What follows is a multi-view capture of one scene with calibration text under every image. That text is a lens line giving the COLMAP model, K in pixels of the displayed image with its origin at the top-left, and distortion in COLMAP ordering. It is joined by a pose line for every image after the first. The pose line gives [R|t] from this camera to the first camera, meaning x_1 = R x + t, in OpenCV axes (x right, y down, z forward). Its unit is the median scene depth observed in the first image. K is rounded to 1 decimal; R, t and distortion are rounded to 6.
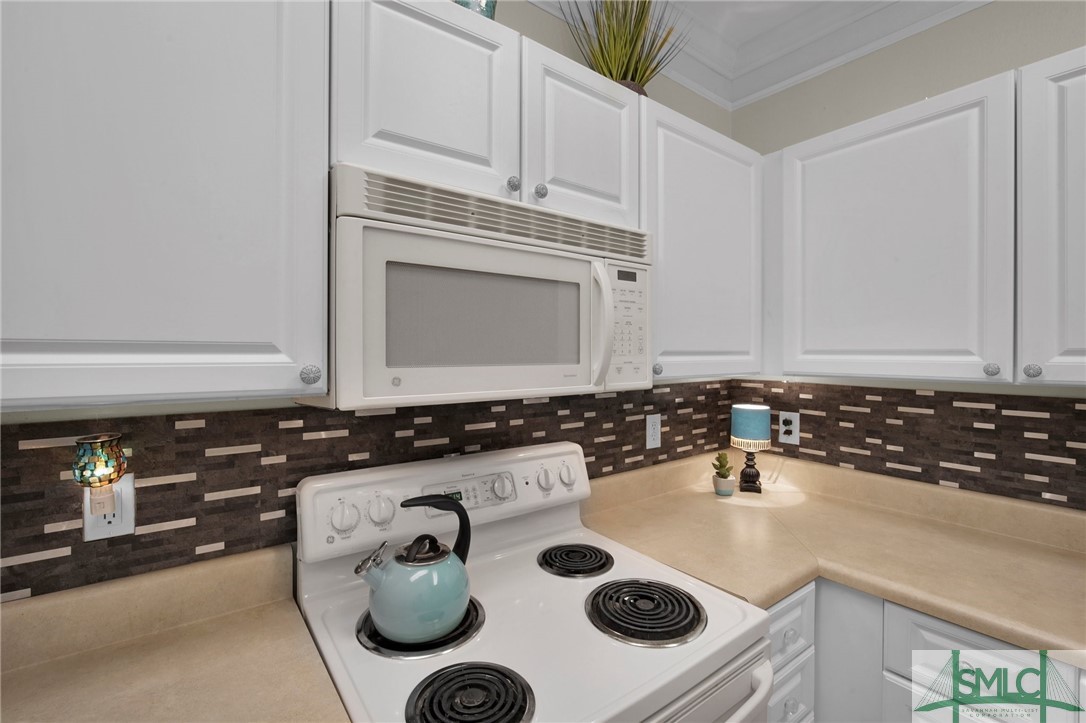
lens RADIAL K [[476.9, 0, 539.4], [0, 476.9, 353.3], [0, 0, 1]] dist [-0.009930, 0.000608]
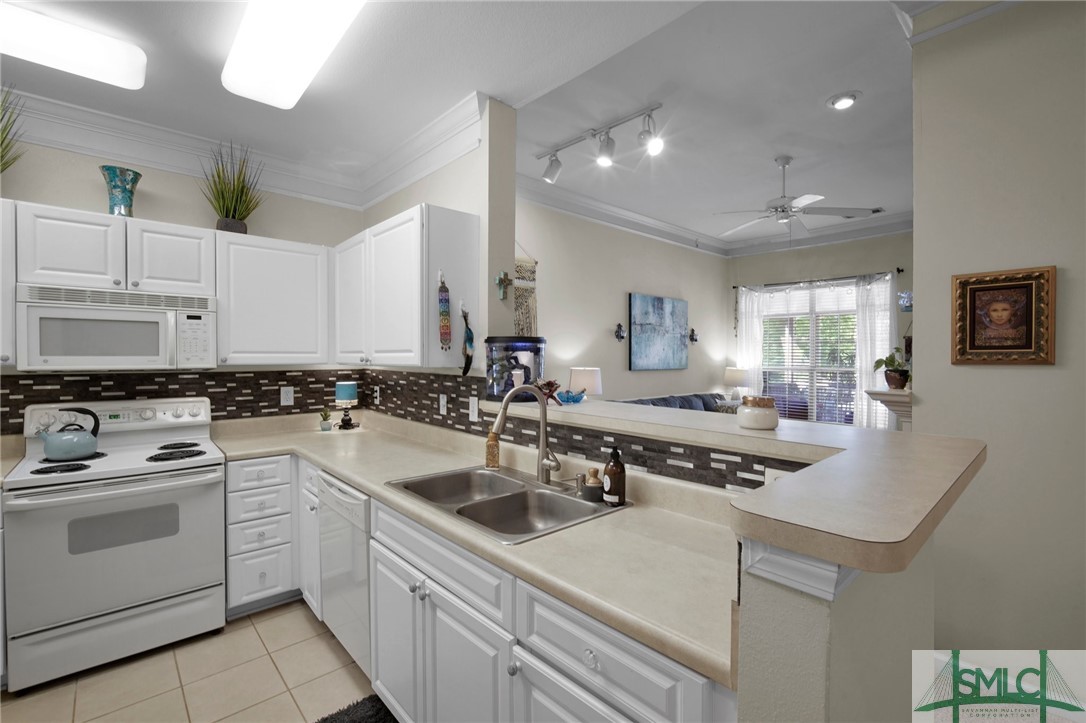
lens RADIAL K [[475.2, 0, 530.7], [0, 475.2, 359.9], [0, 0, 1]] dist [-0.000022, 0.000325]
pose [[0.996893, 0.001601, 0.078749, 1.322517], [-0.002005, 0.999985, 0.005051, 0.019718], [-0.078740, -0.005193, 0.996882, -1.135259]]
